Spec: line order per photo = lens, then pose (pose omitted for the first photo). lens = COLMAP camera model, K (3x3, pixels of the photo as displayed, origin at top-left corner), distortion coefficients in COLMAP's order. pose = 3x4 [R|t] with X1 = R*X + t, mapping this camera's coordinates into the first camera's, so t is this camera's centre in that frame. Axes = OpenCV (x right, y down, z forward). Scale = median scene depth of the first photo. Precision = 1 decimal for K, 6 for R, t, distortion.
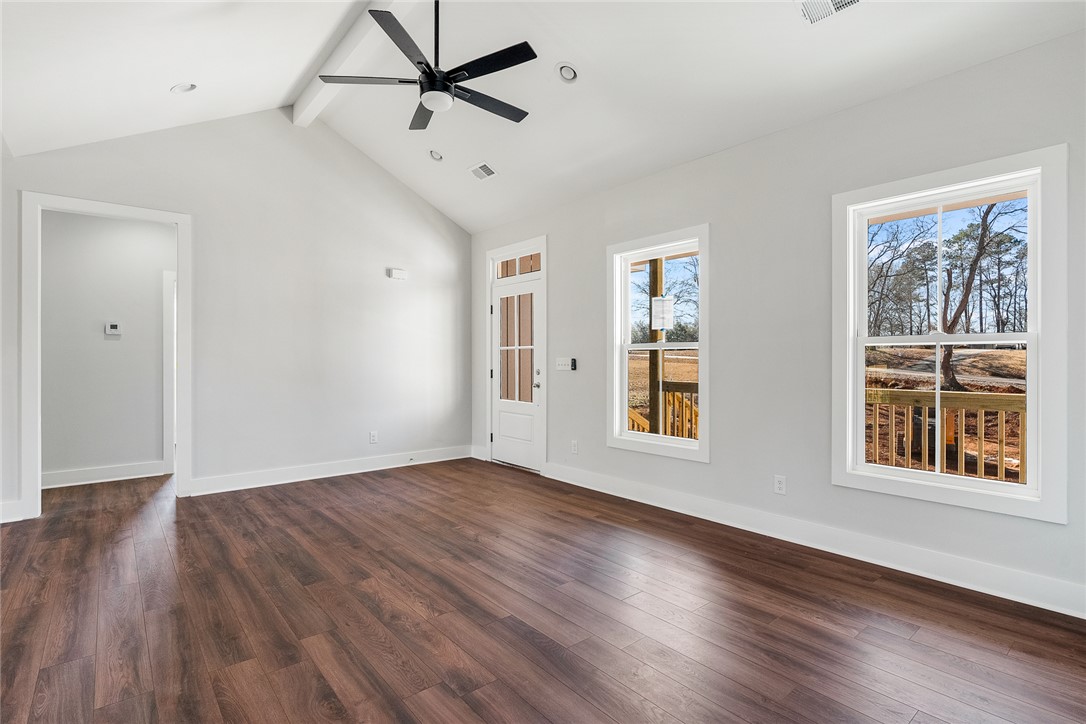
lens RADIAL K [[515.4, 0, 534.2], [0, 515.4, 363.0], [0, 0, 1]] dist [-0.009554, 0.002064]
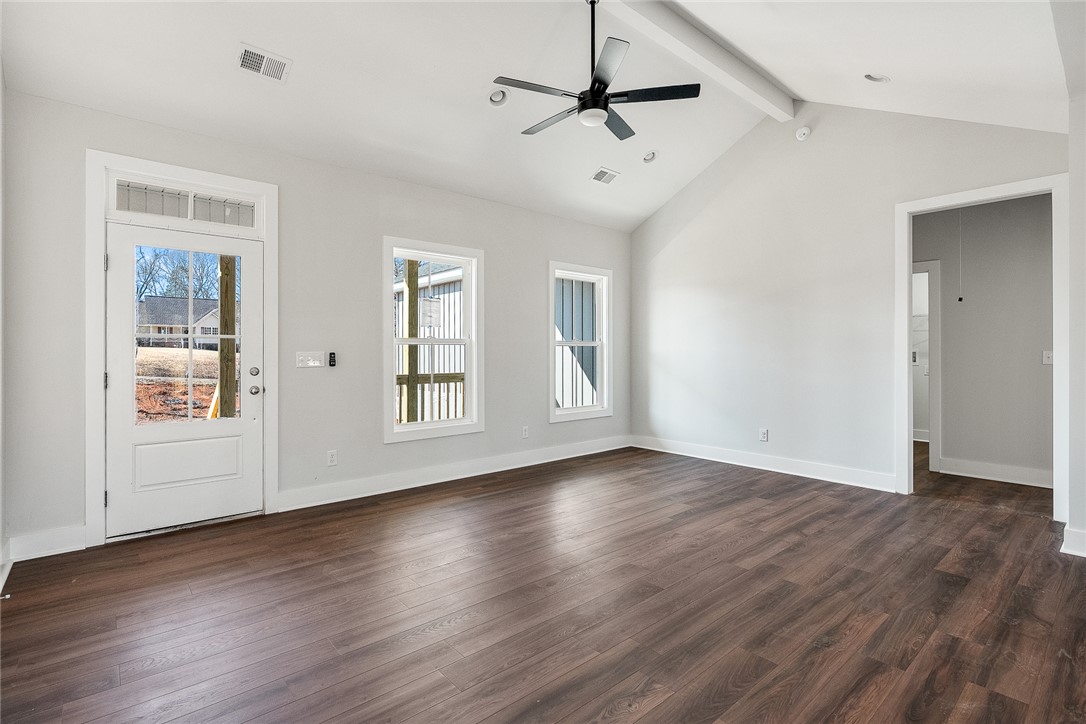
lens RADIAL K [[515.4, 0, 536.6], [0, 515.4, 355.7], [0, 0, 1]] dist [-0.009554, 0.002064]
pose [[-0.012126, -0.008155, 0.999893, -1.338924], [0.006009, 0.999948, 0.008228, -0.014131], [-0.999908, 0.006108, -0.012076, 1.185337]]
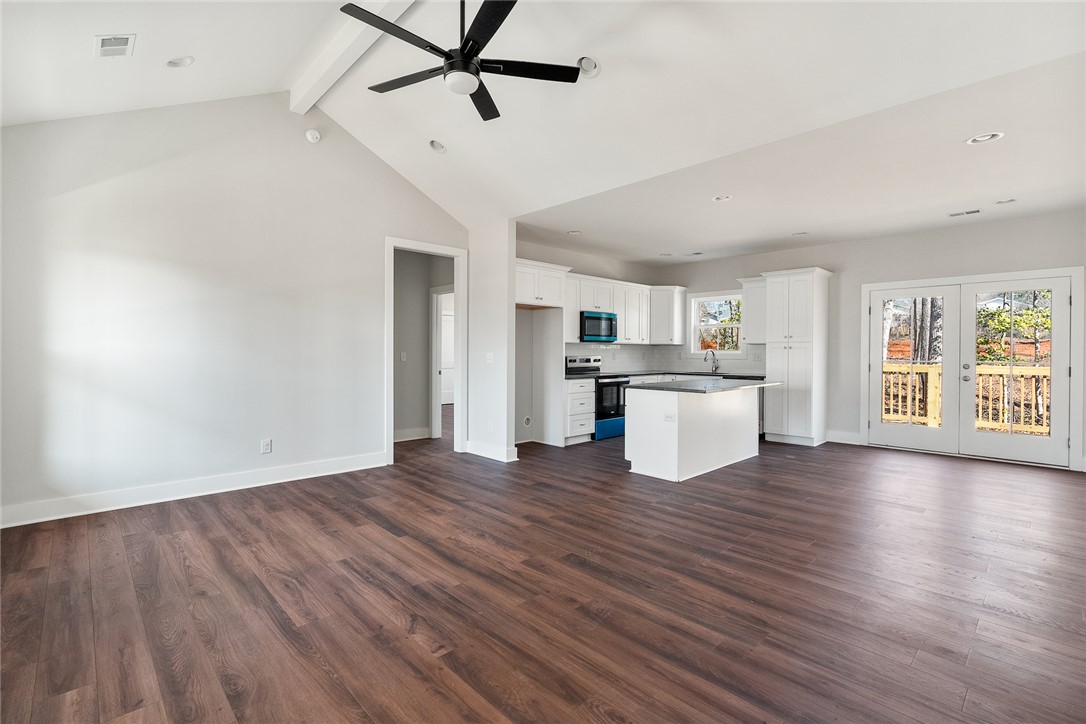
lens RADIAL K [[503.9, 0, 546.9], [0, 503.9, 357.9], [0, 0, 1]] dist [-0.003356, 0.000163]
pose [[-0.996575, -0.002796, -0.082652, -0.280609], [-0.004441, 0.999796, 0.019719, -0.029960], [0.082580, 0.020018, -0.996383, 2.019653]]
